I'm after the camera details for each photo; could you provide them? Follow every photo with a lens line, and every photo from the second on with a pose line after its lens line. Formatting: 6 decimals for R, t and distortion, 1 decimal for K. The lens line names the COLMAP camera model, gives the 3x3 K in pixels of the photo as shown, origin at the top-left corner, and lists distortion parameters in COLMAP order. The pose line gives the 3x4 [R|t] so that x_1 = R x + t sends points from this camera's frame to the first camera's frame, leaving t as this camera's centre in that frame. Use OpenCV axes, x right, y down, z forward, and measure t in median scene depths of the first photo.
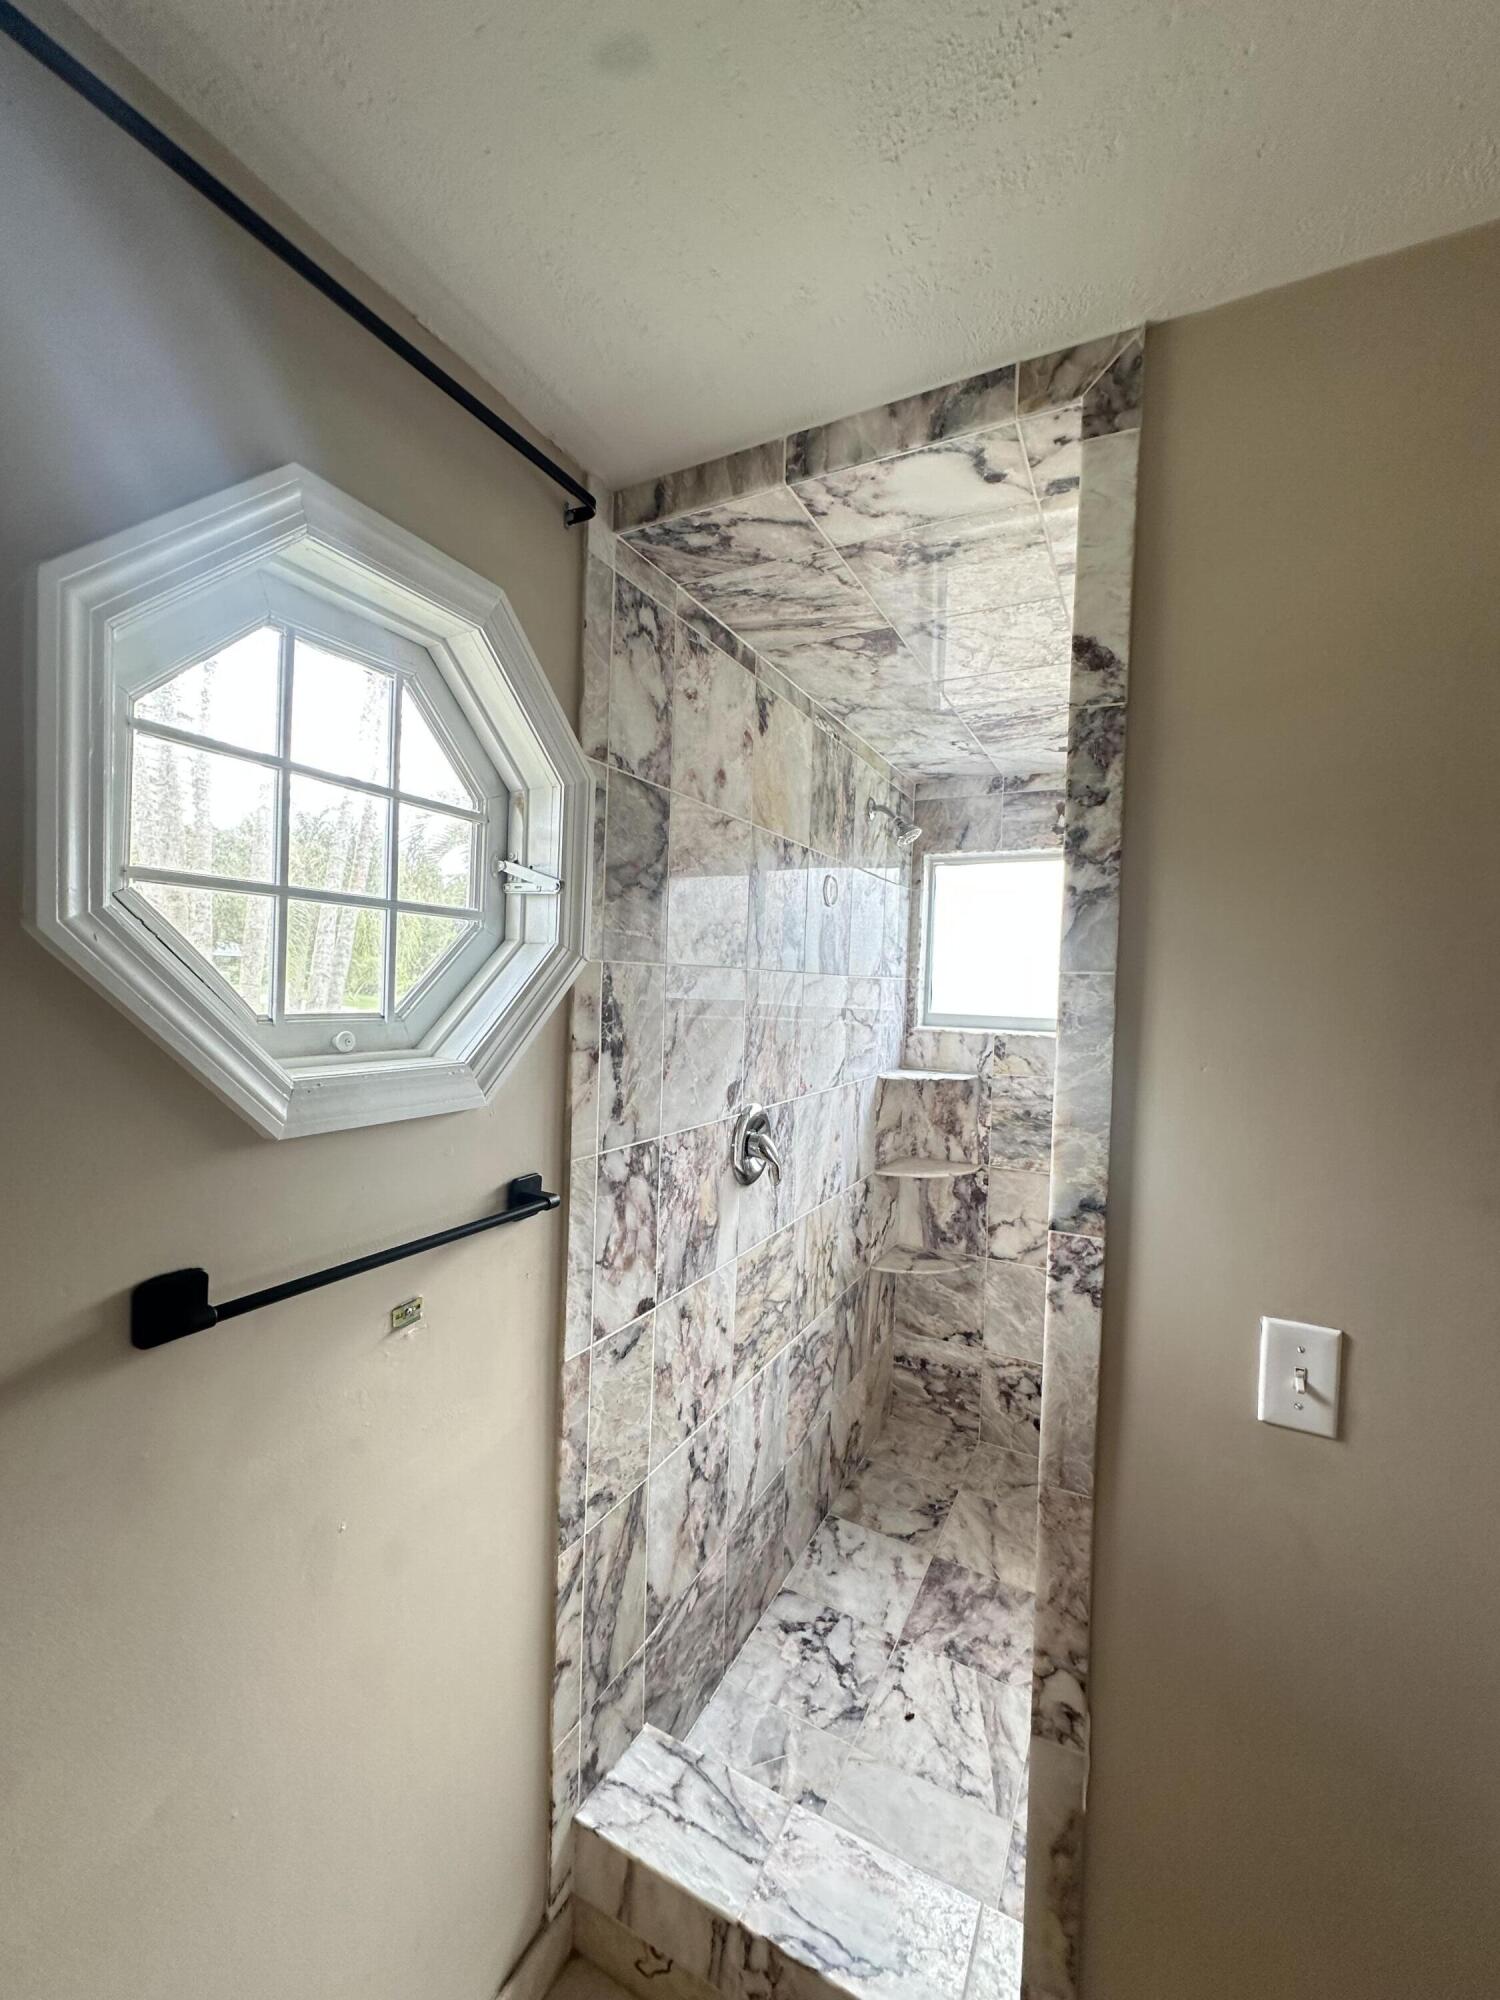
lens RADIAL K [[796.4, 0, 760.1], [0, 796.4, 998.0], [0, 0, 1]] dist [-0.002010, 0.000428]
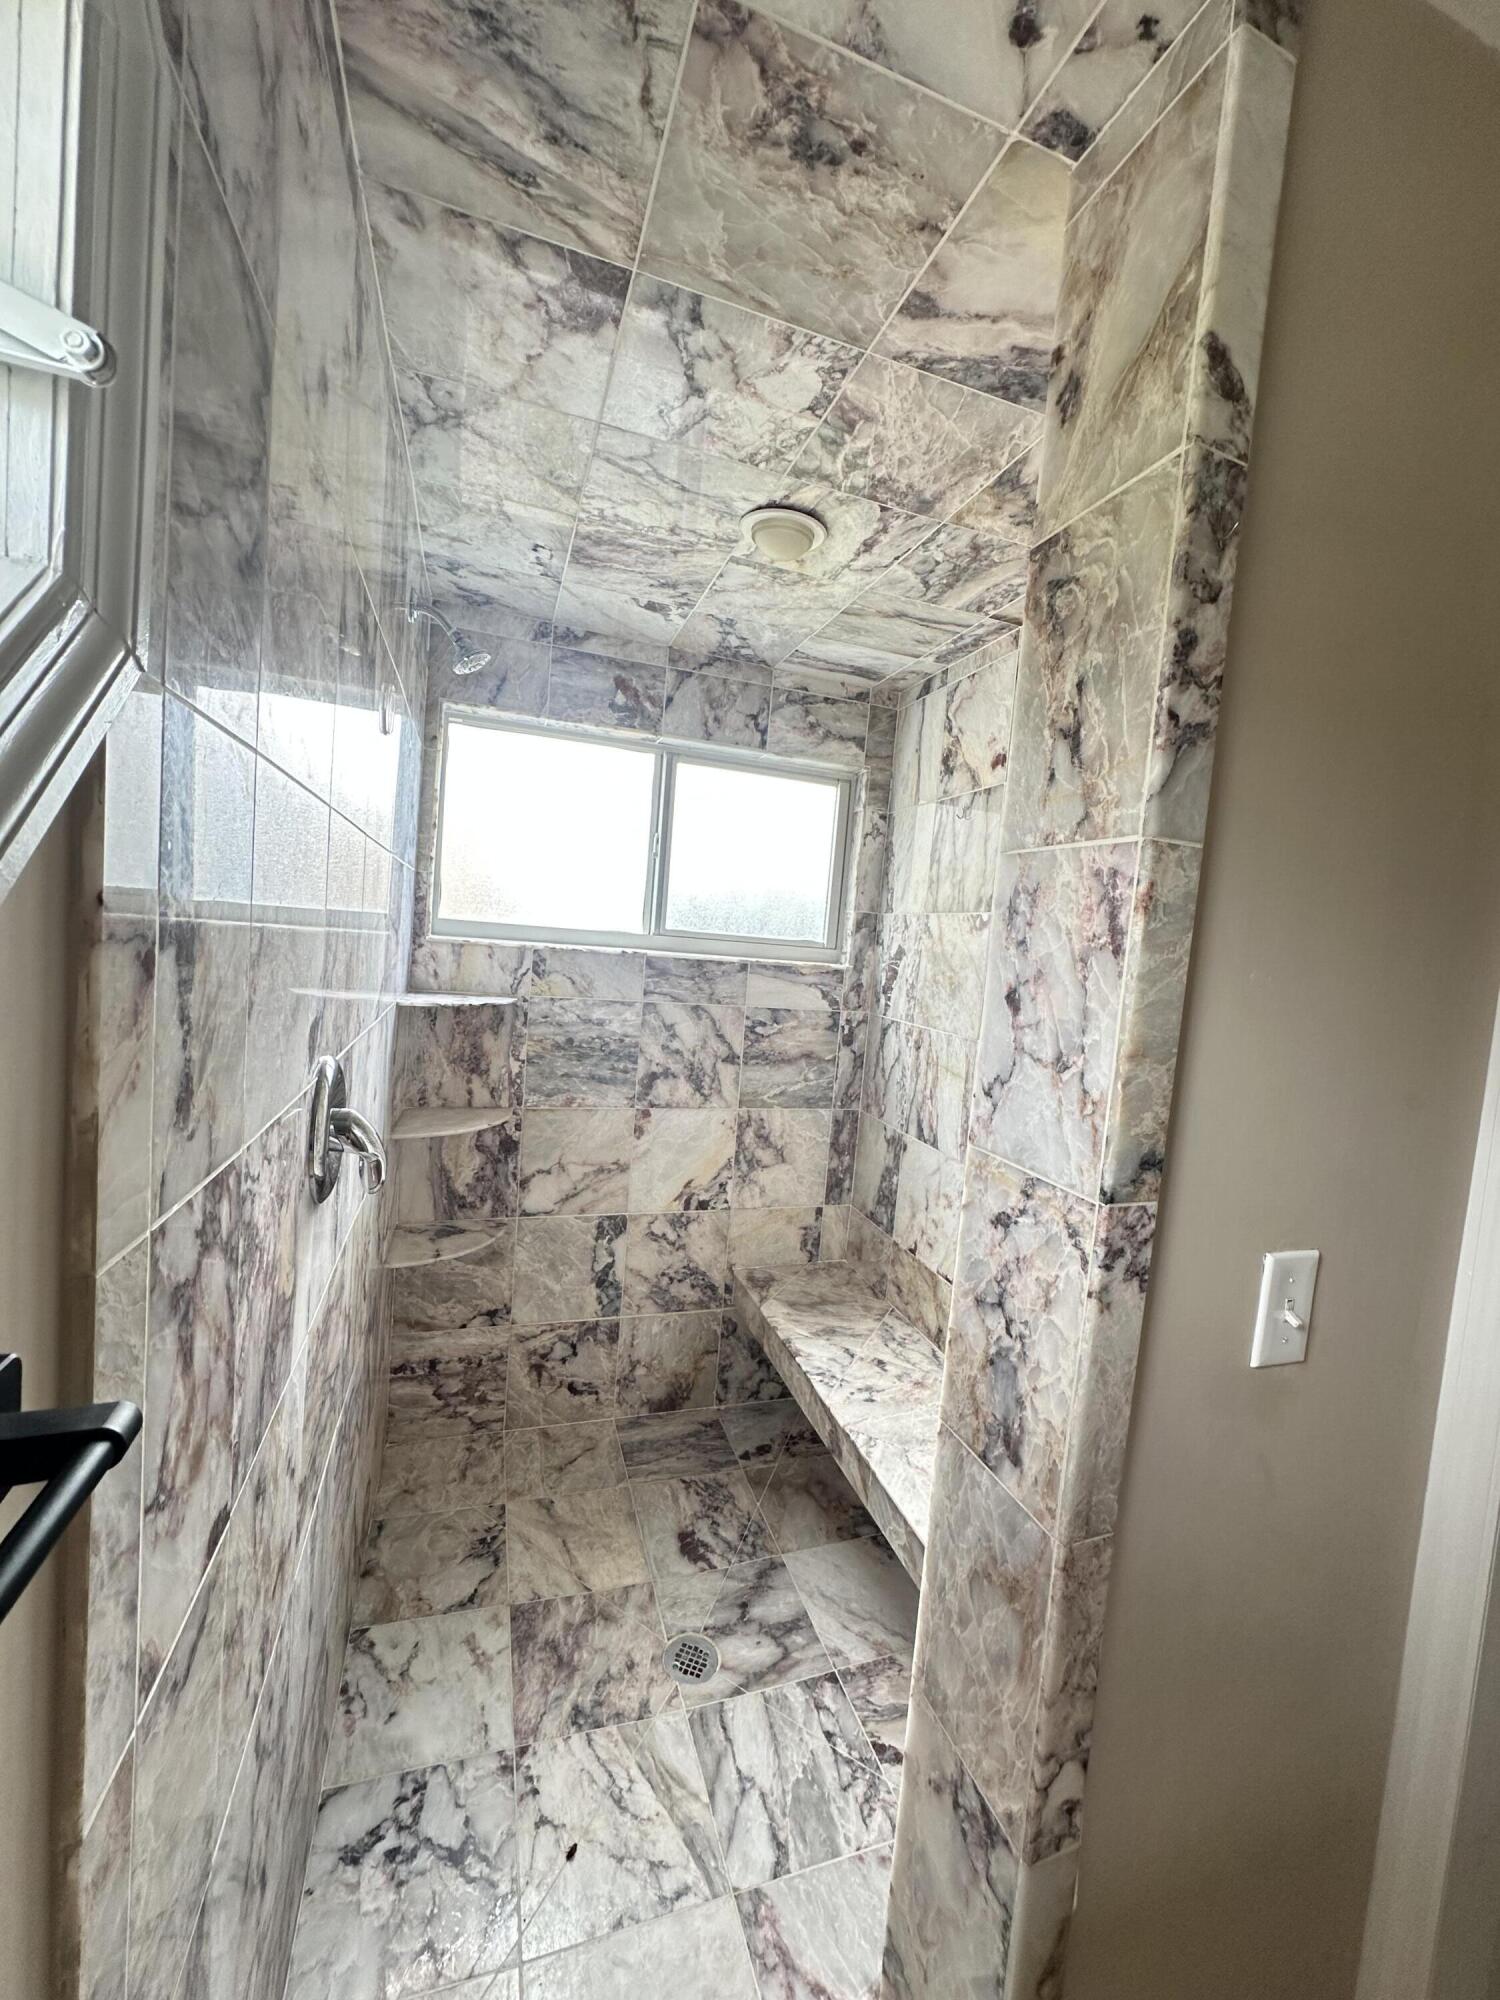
lens RADIAL K [[796.4, 0, 760.1], [0, 796.4, 998.0], [0, 0, 1]] dist [-0.002010, 0.000428]
pose [[0.700132, -0.024915, 0.713579, -0.127006], [-0.043637, 0.996030, 0.077592, 0.023945], [-0.712679, -0.085463, 0.696265, 0.266172]]
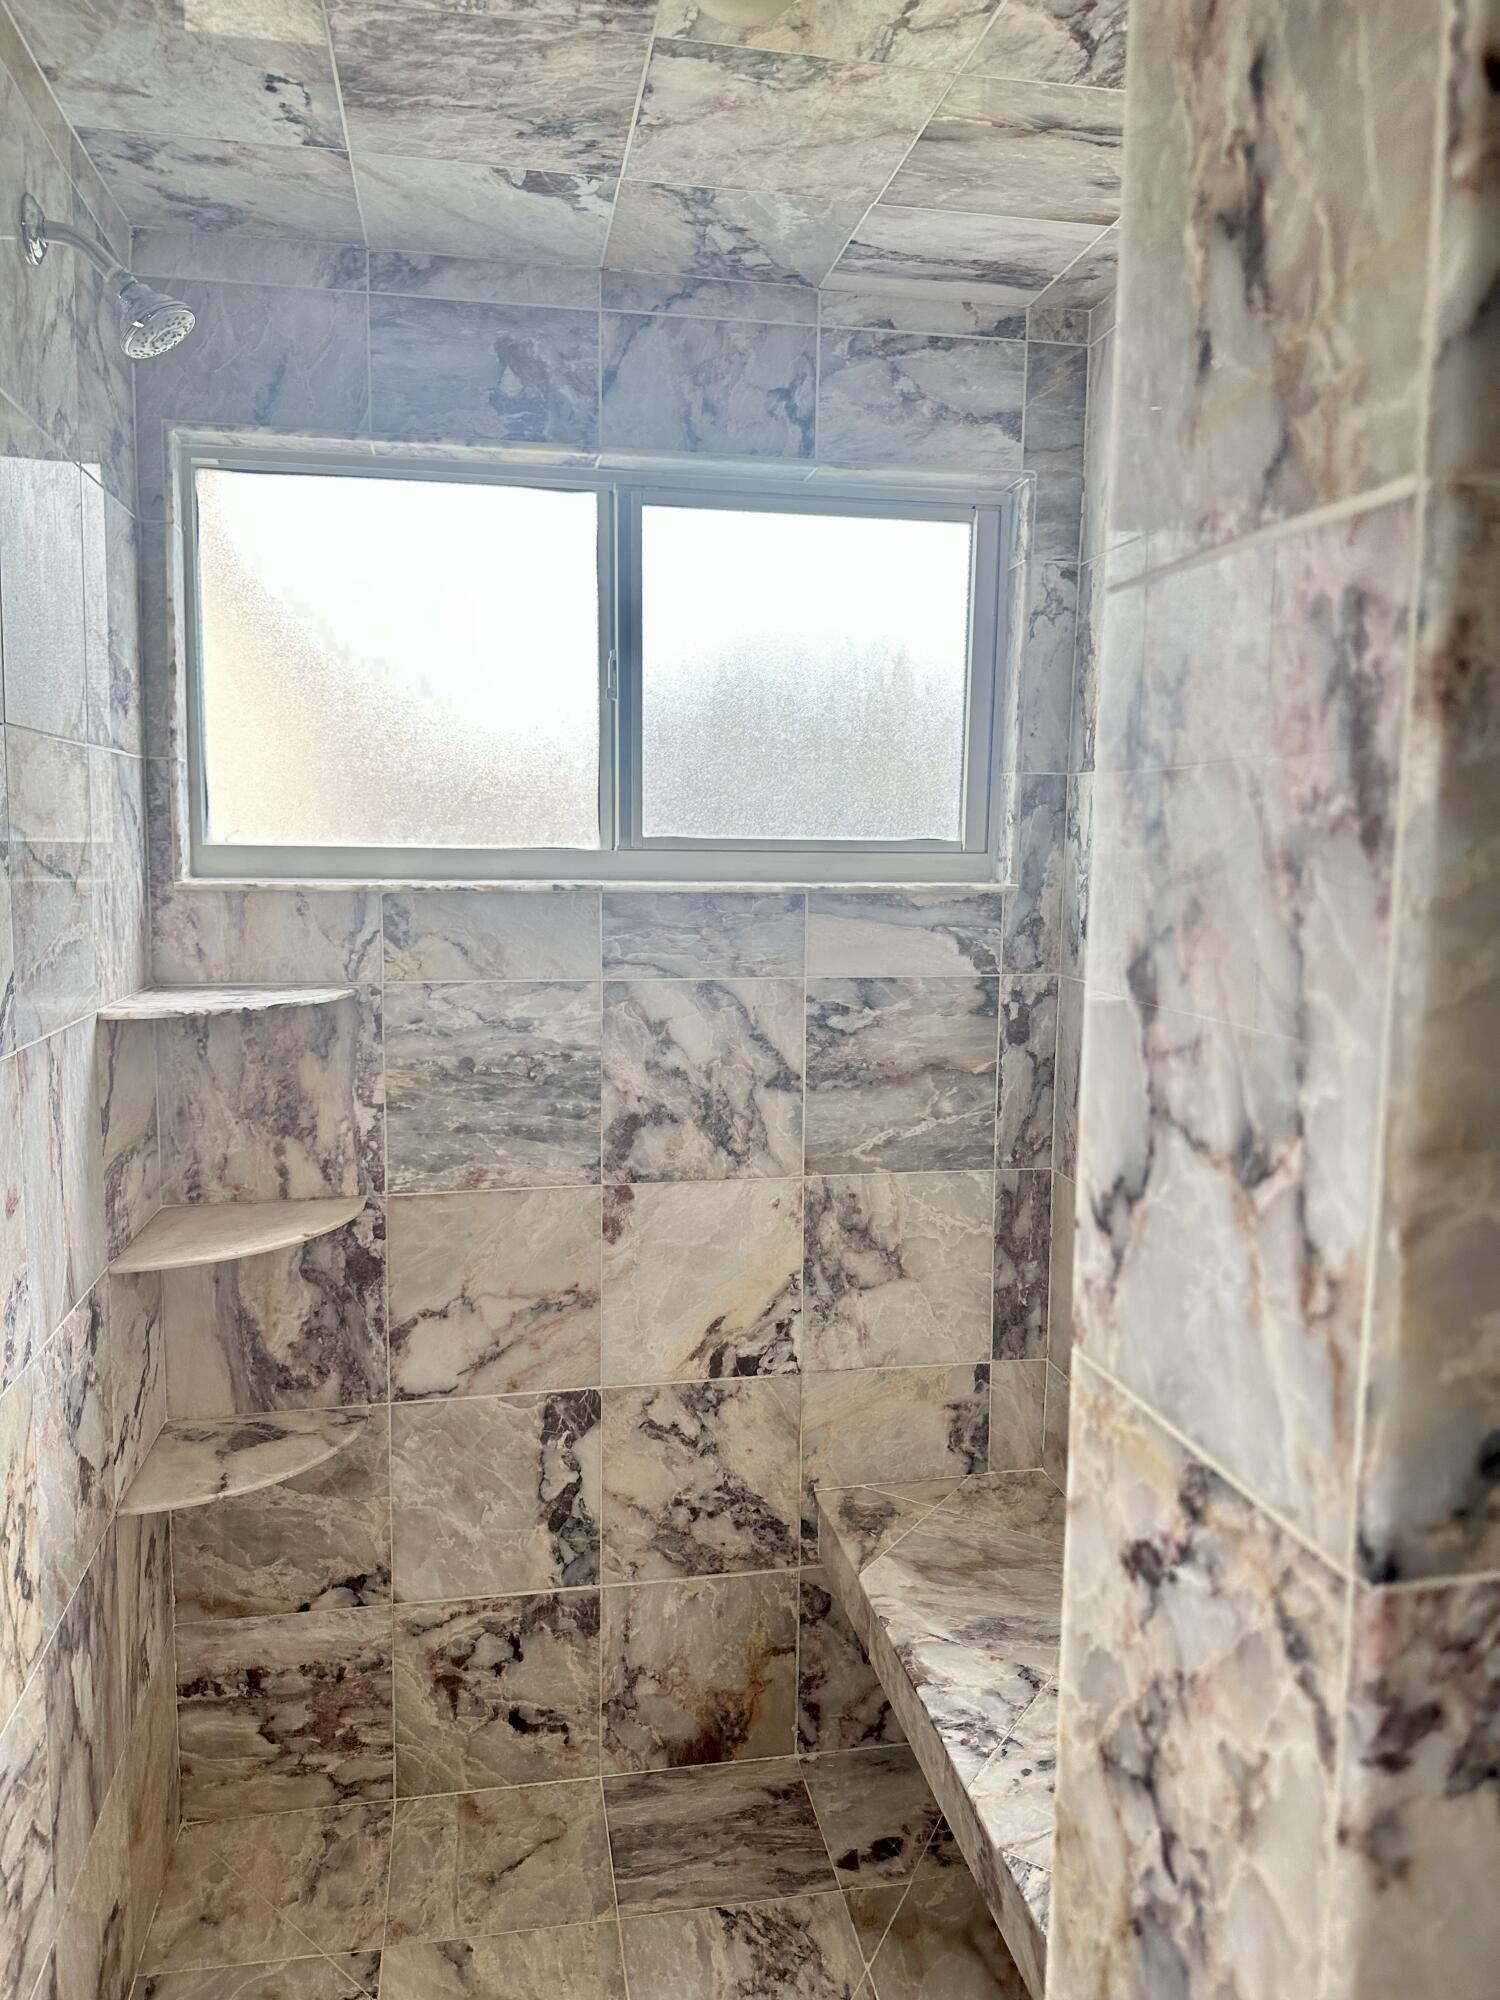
lens RADIAL K [[1412.3, 0, 750.8], [0, 1412.3, 992.4], [0, 0, 1]] dist [0.058324, -0.081905]
pose [[0.792130, -0.089236, 0.603794, -0.010626], [0.027246, 0.993438, 0.111077, 0.021709], [-0.609744, -0.071537, 0.789363, 0.282632]]
